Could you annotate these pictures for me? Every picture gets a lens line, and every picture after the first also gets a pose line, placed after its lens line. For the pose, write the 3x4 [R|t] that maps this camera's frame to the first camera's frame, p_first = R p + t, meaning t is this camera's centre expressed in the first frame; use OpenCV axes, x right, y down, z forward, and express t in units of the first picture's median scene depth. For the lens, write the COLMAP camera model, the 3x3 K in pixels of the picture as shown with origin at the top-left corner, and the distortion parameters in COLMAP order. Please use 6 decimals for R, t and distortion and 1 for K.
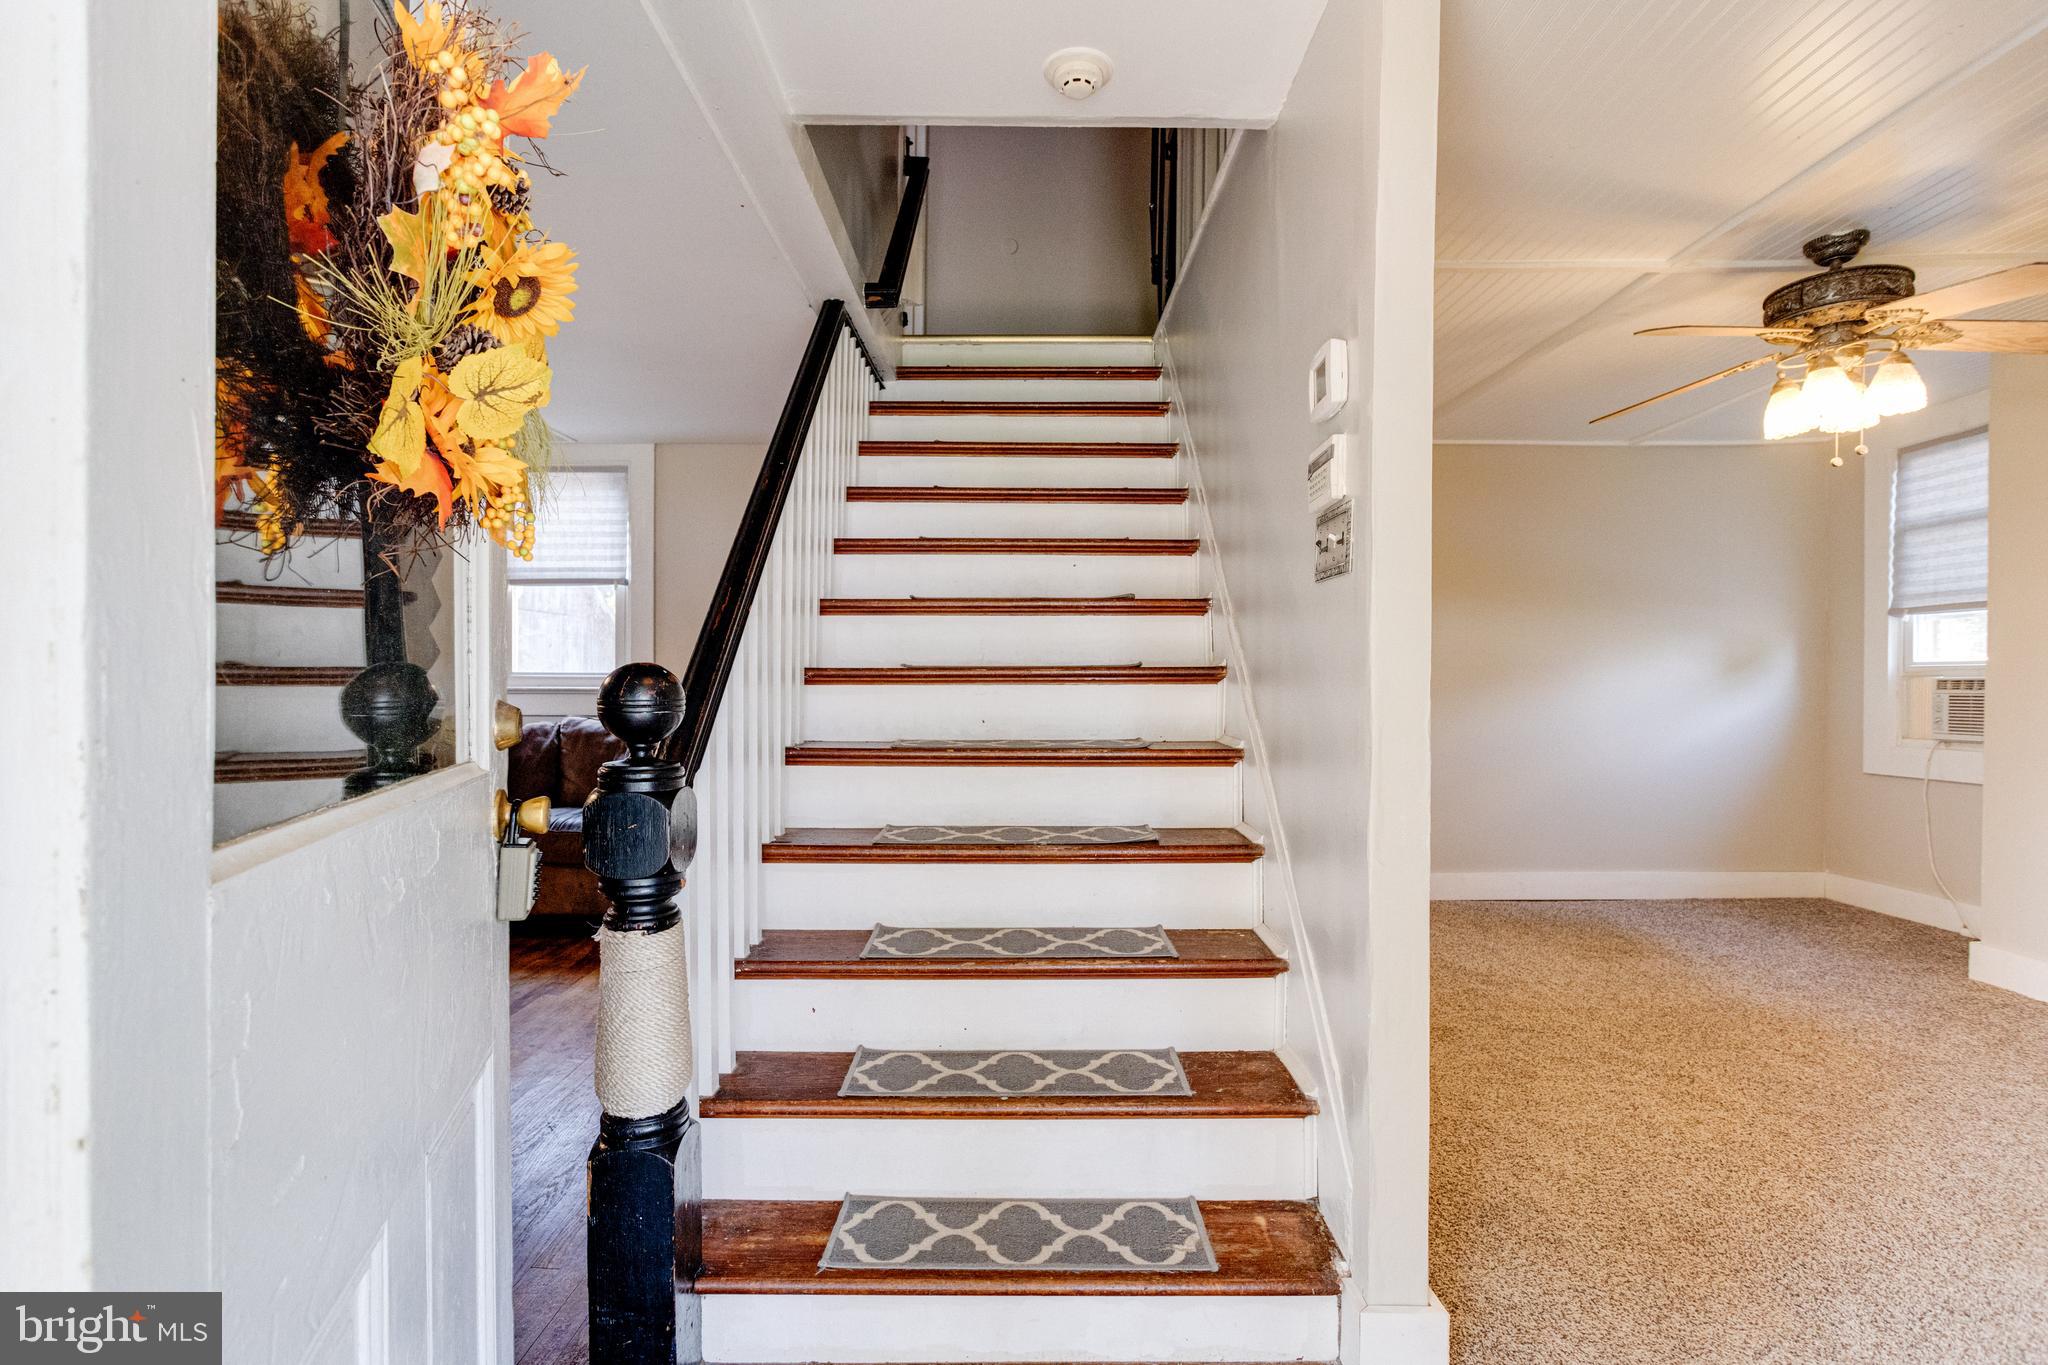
lens RADIAL K [[1006.3, 0, 1010.5], [0, 1006.3, 674.3], [0, 0, 1]] dist [-0.005075, 0.002437]
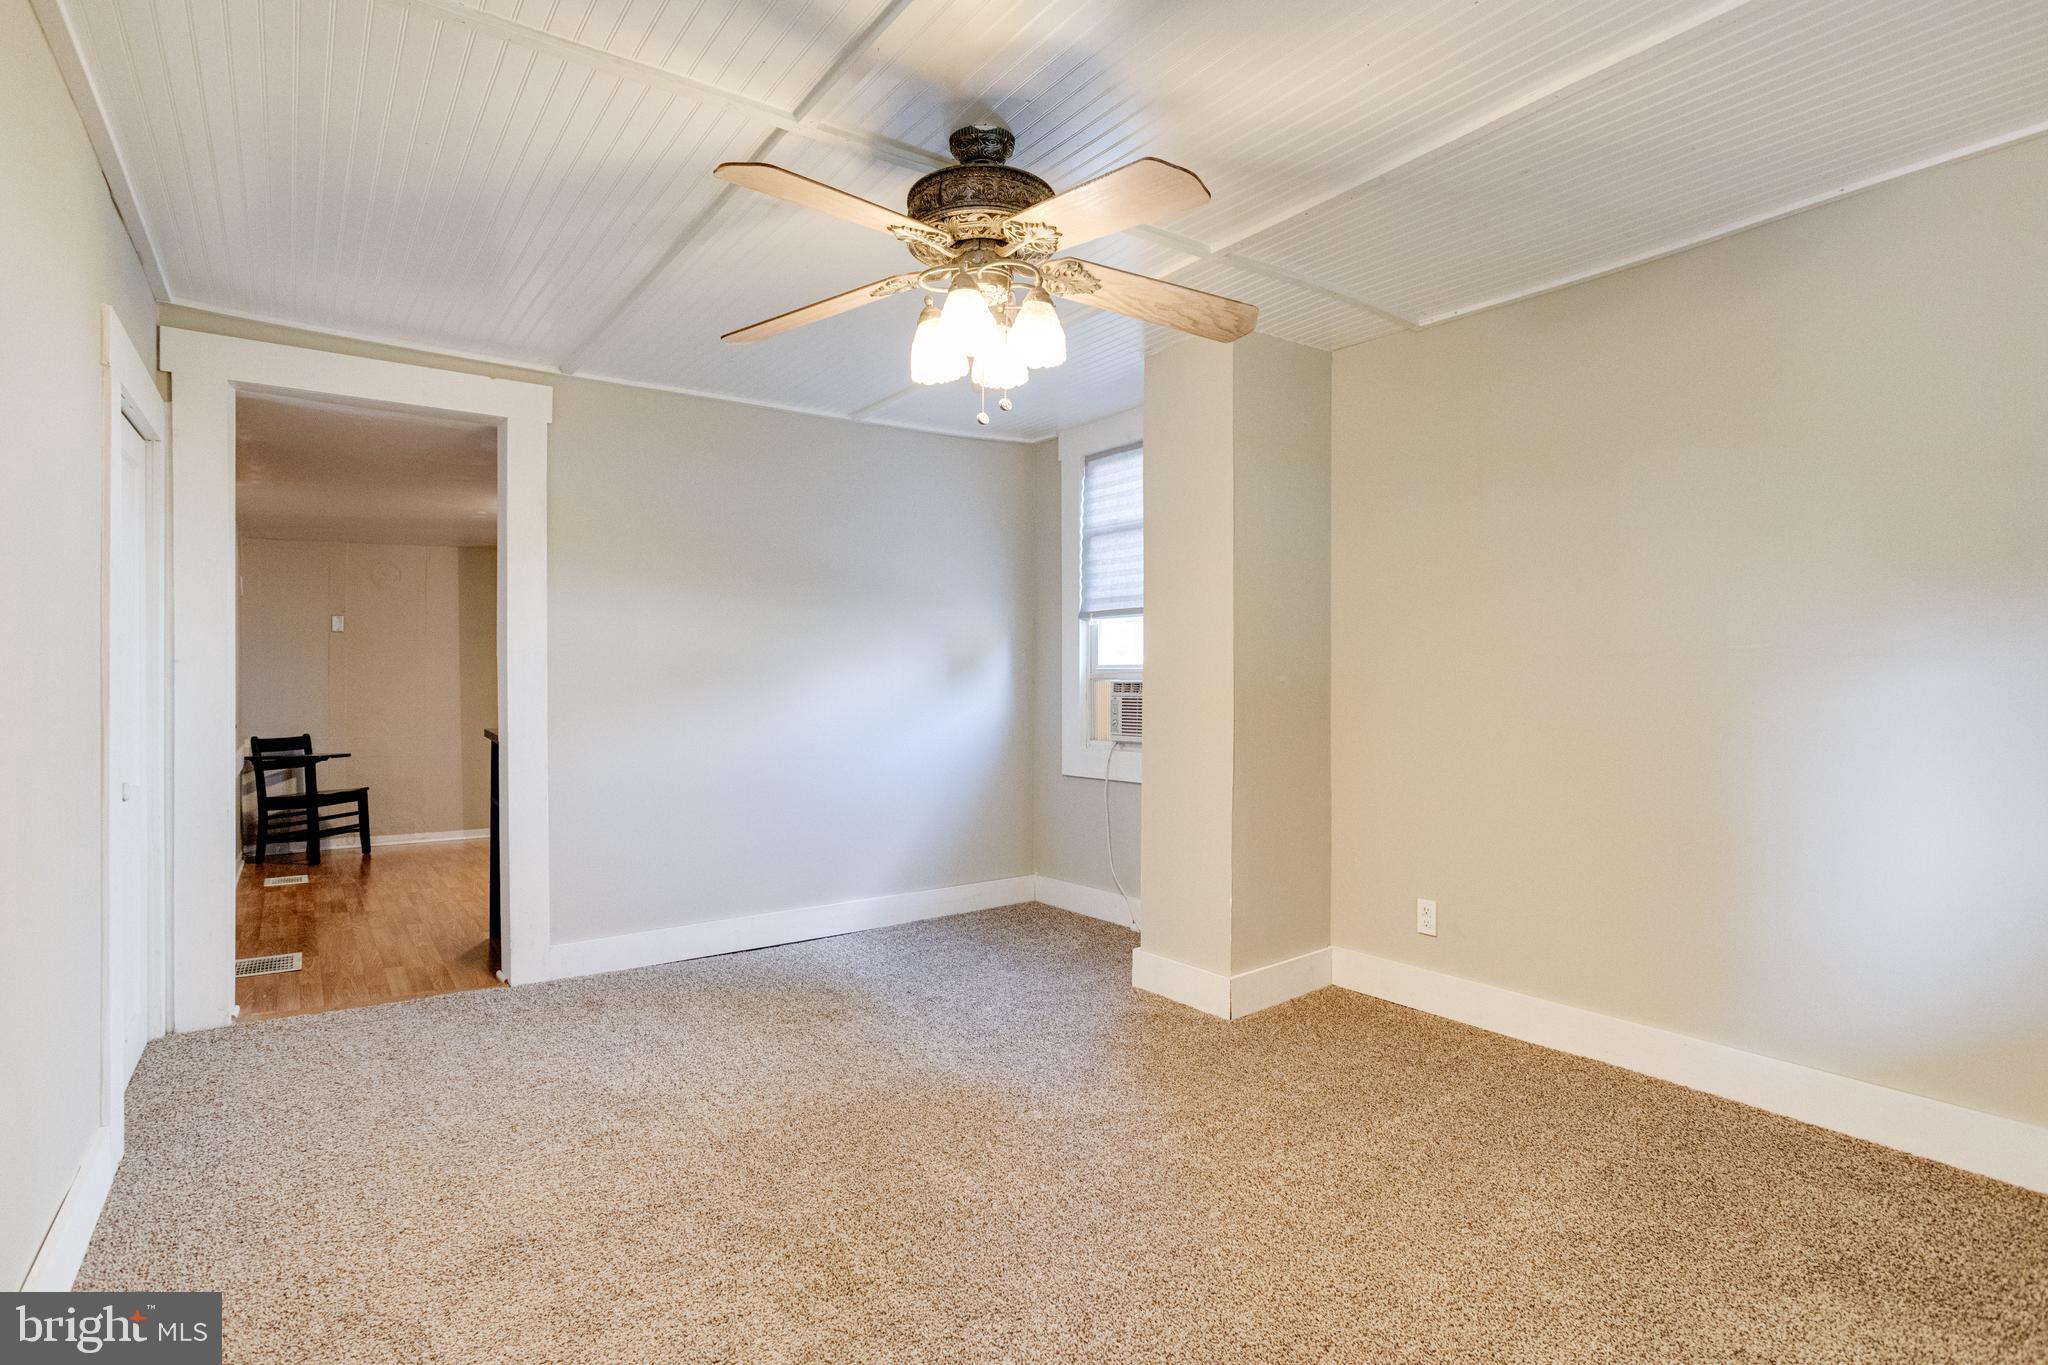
lens RADIAL K [[1006.3, 0, 1038.3], [0, 1006.3, 676.8], [0, 0, 1]] dist [-0.005075, 0.002437]
pose [[0.803863, -0.011366, 0.594707, 0.260939], [0.009298, 0.999935, 0.006542, -0.008099], [-0.594742, 0.000271, 0.803916, 0.228513]]
